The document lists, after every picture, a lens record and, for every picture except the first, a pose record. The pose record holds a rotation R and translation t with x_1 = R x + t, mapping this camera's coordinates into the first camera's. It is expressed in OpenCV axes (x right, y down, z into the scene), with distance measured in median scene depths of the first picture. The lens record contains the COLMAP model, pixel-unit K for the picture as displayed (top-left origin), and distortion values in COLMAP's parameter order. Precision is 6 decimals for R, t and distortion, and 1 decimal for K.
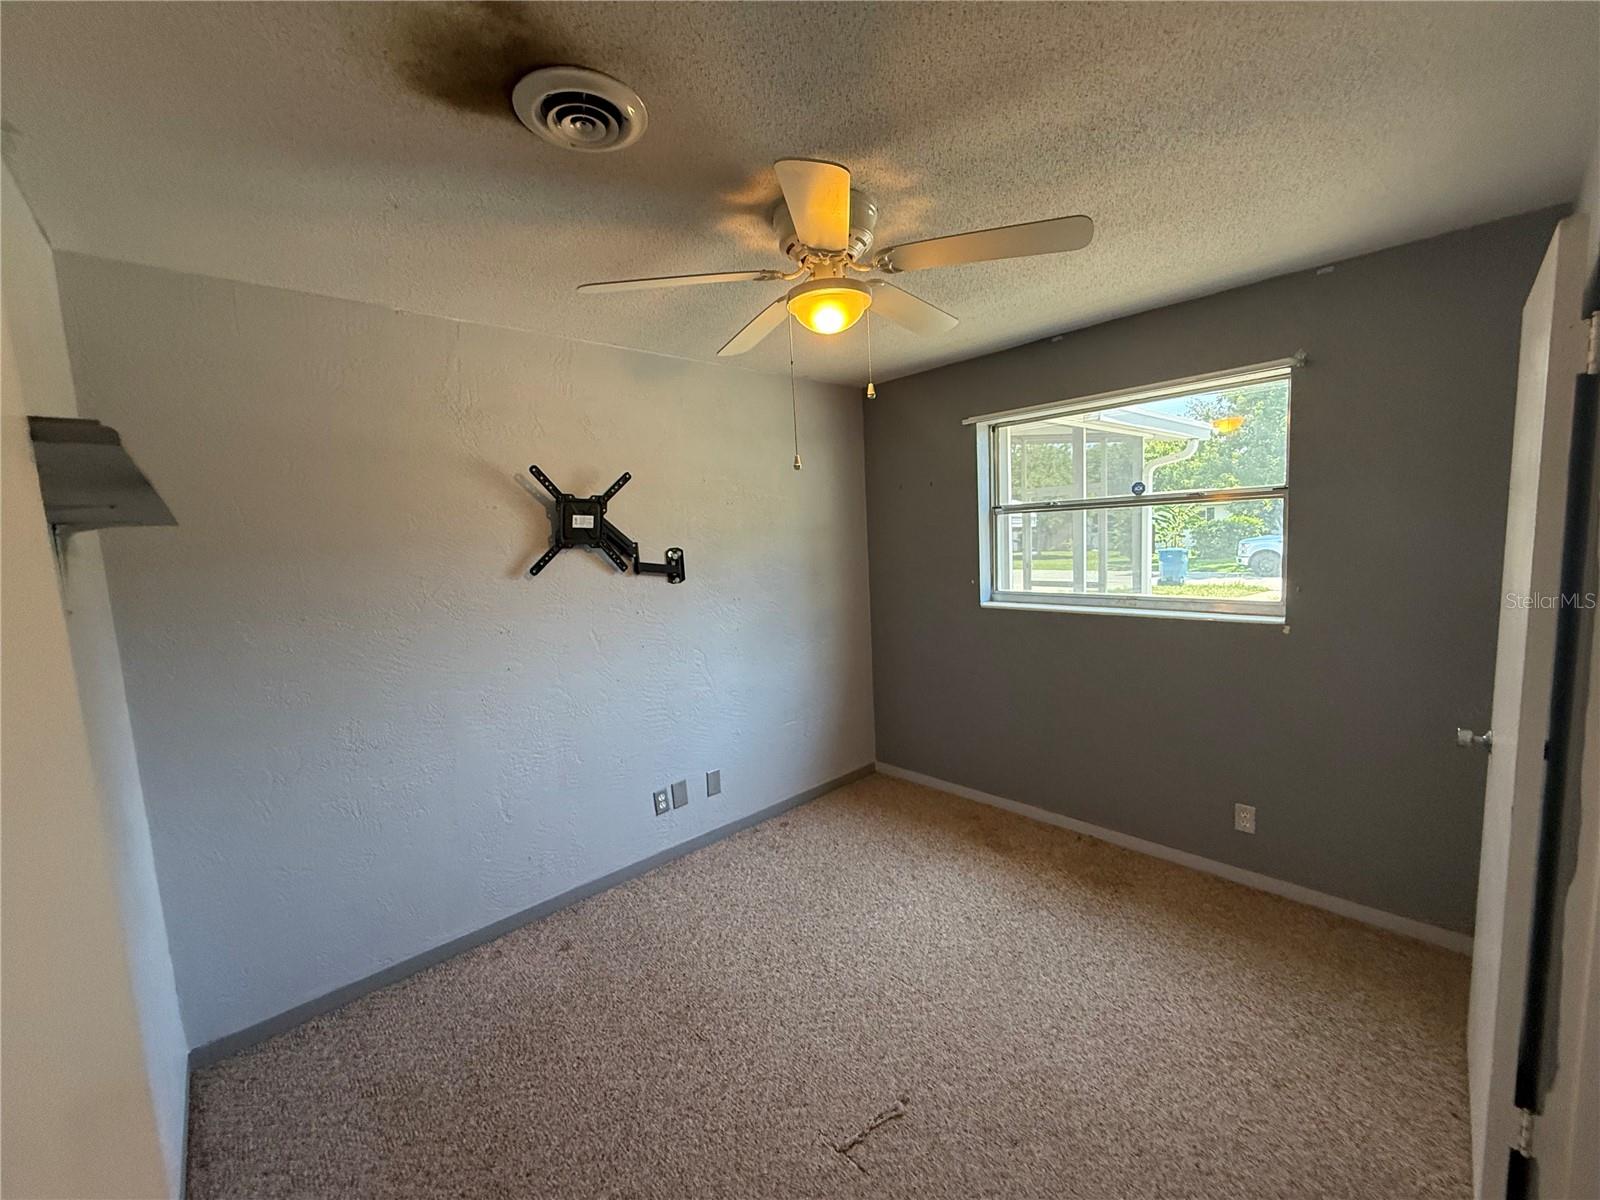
lens RADIAL K [[638.3, 0, 798.2], [0, 638.3, 598.7], [0, 0, 1]] dist [0.000327, -0.000222]
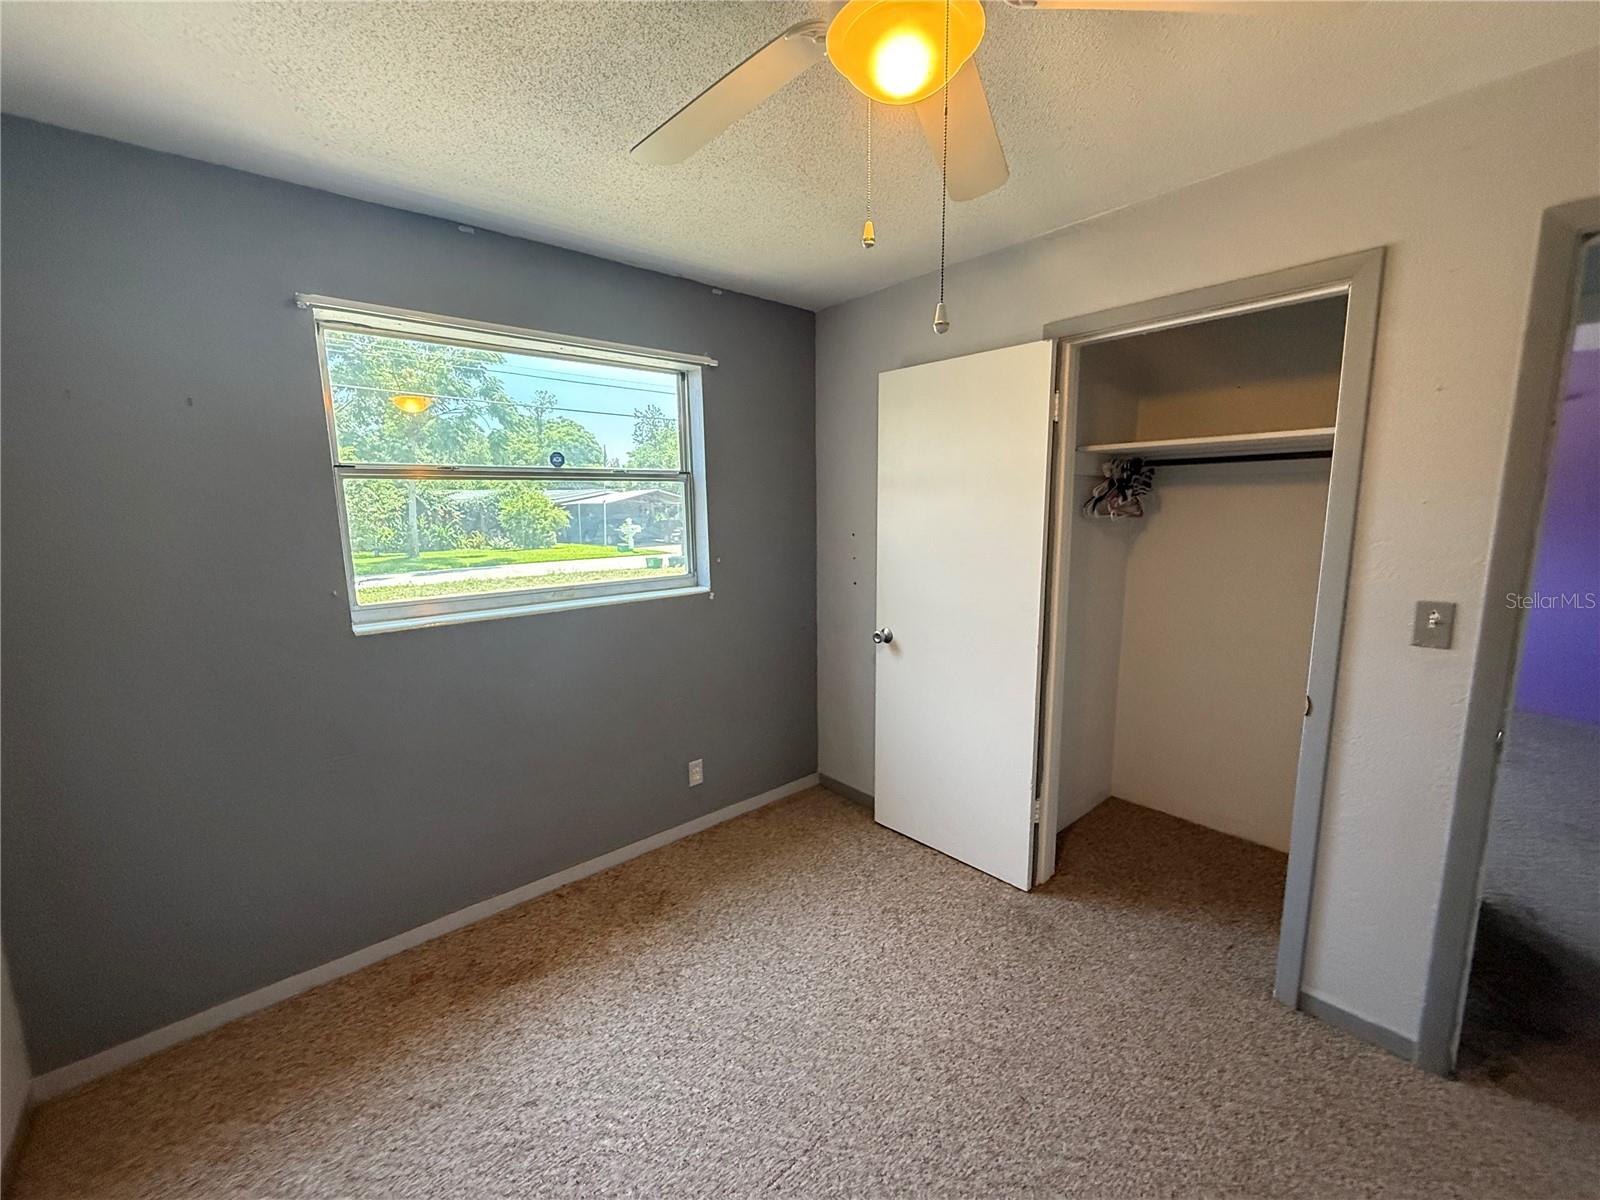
lens RADIAL K [[638.3, 0, 798.2], [0, 638.3, 598.7], [0, 0, 1]] dist [0.000327, -0.000222]
pose [[0.032633, -0.100122, 0.994440, -0.321109], [0.119158, 0.988263, 0.095590, -0.032330], [-0.992339, 0.115376, 0.044180, 0.665569]]
